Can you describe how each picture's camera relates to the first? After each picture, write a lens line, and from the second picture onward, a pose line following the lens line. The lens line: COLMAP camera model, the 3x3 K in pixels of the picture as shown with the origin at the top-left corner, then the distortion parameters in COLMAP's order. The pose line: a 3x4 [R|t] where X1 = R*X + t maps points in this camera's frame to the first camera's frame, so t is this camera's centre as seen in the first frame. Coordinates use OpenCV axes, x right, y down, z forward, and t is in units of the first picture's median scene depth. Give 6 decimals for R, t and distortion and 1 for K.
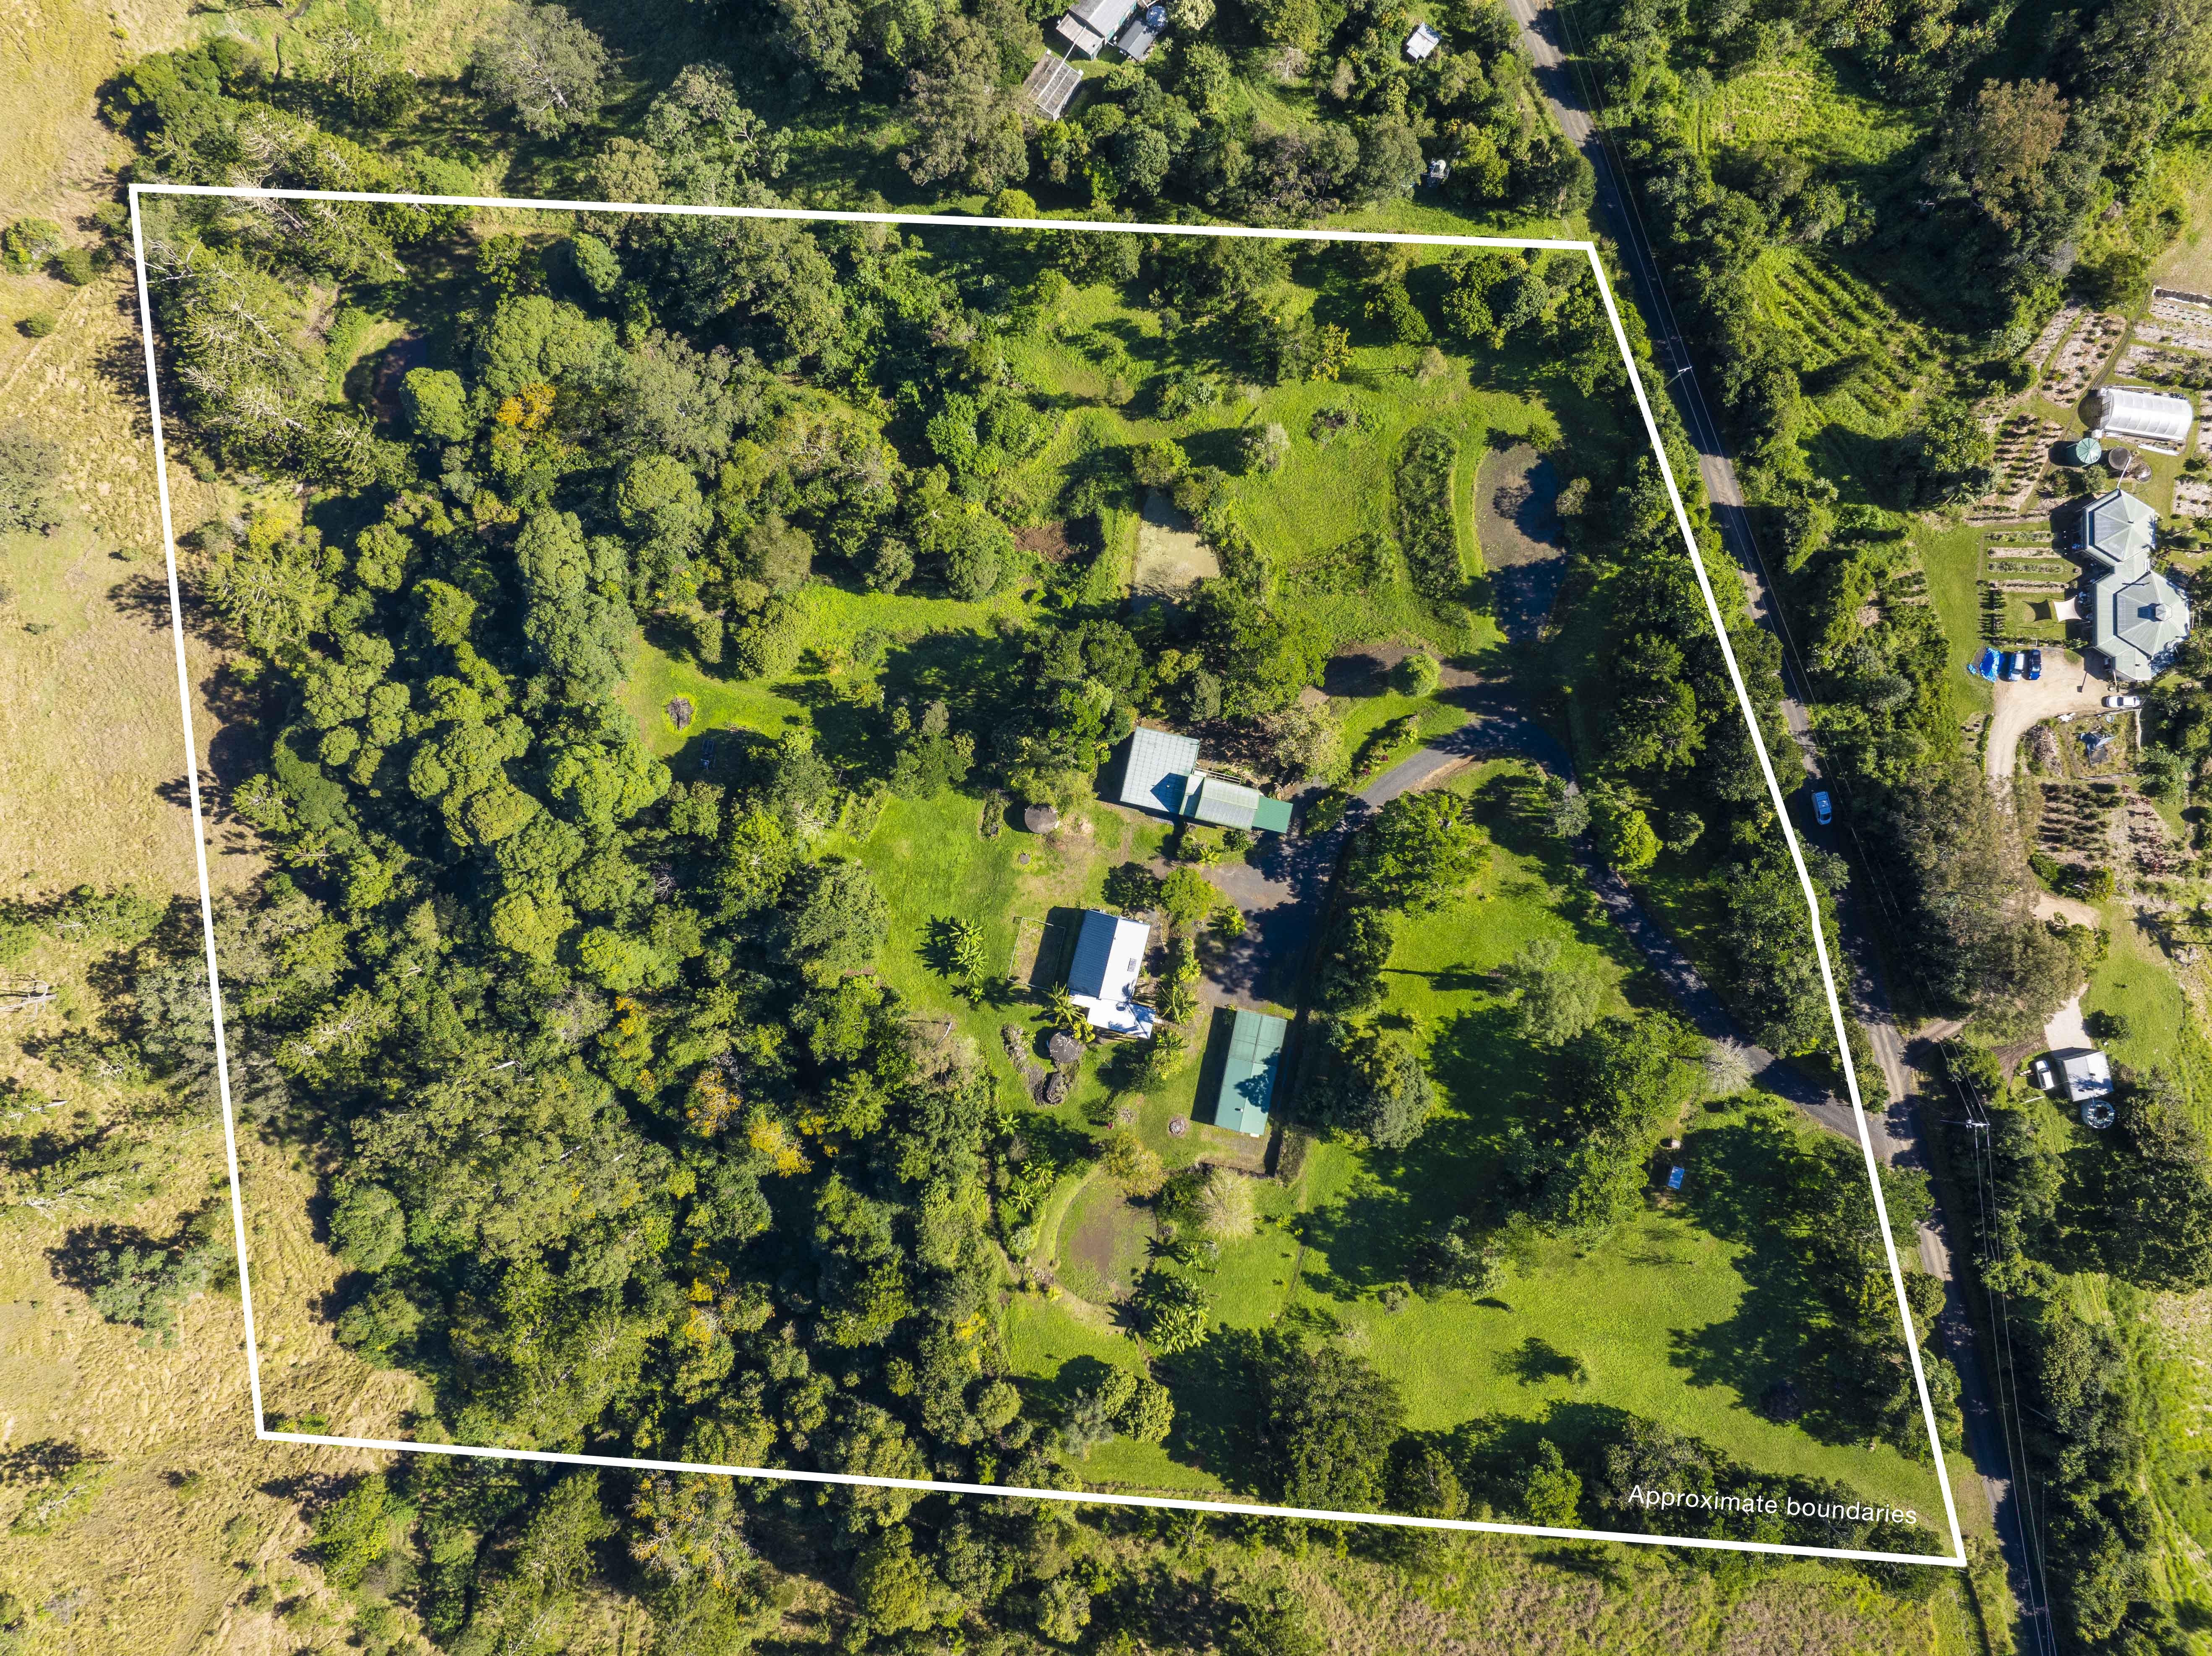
lens RADIAL K [[1560.7, 0, 1099.6], [0, 1560.7, 821.3], [0, 0, 1]] dist [-0.049418, 0.017952]
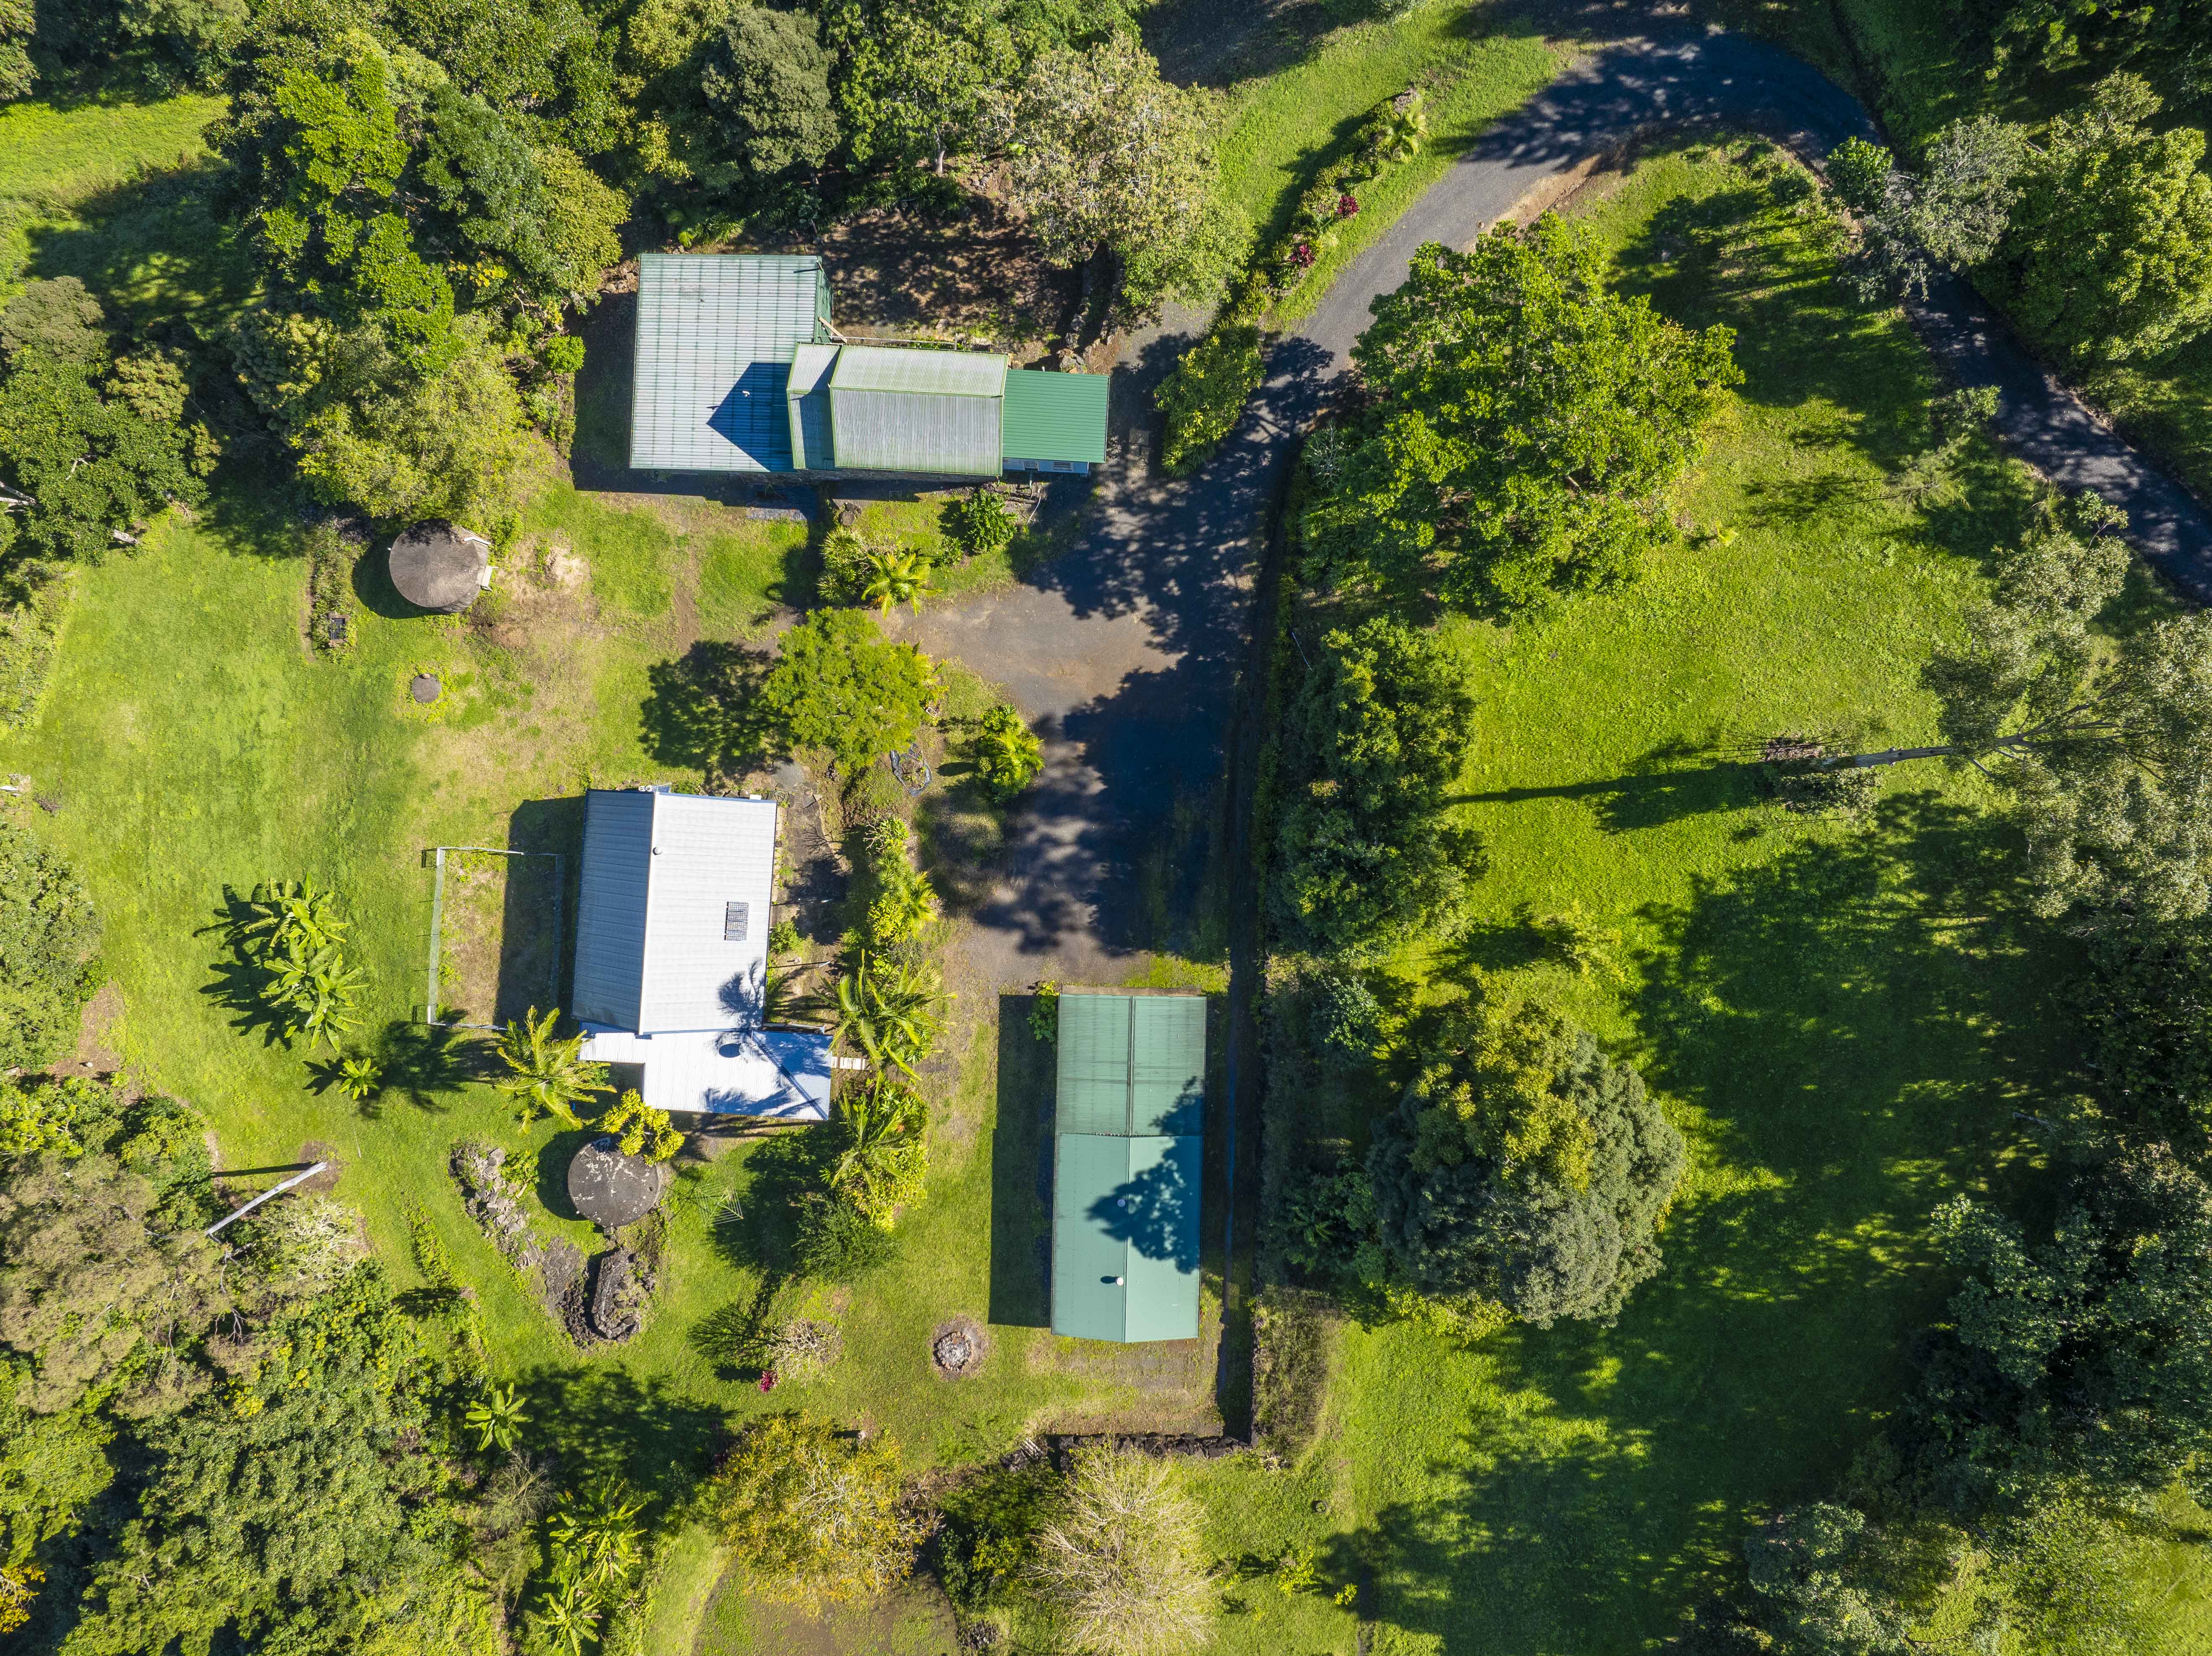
lens RADIAL K [[1560.7, 0, 1109.4], [0, 1560.7, 825.5], [0, 0, 1]] dist [-0.049418, 0.017952]
pose [[0.983501, -0.180456, 0.012707, 0.101014], [0.180239, 0.983484, 0.016532, 0.080145], [-0.015480, -0.013969, 0.999783, 0.650253]]
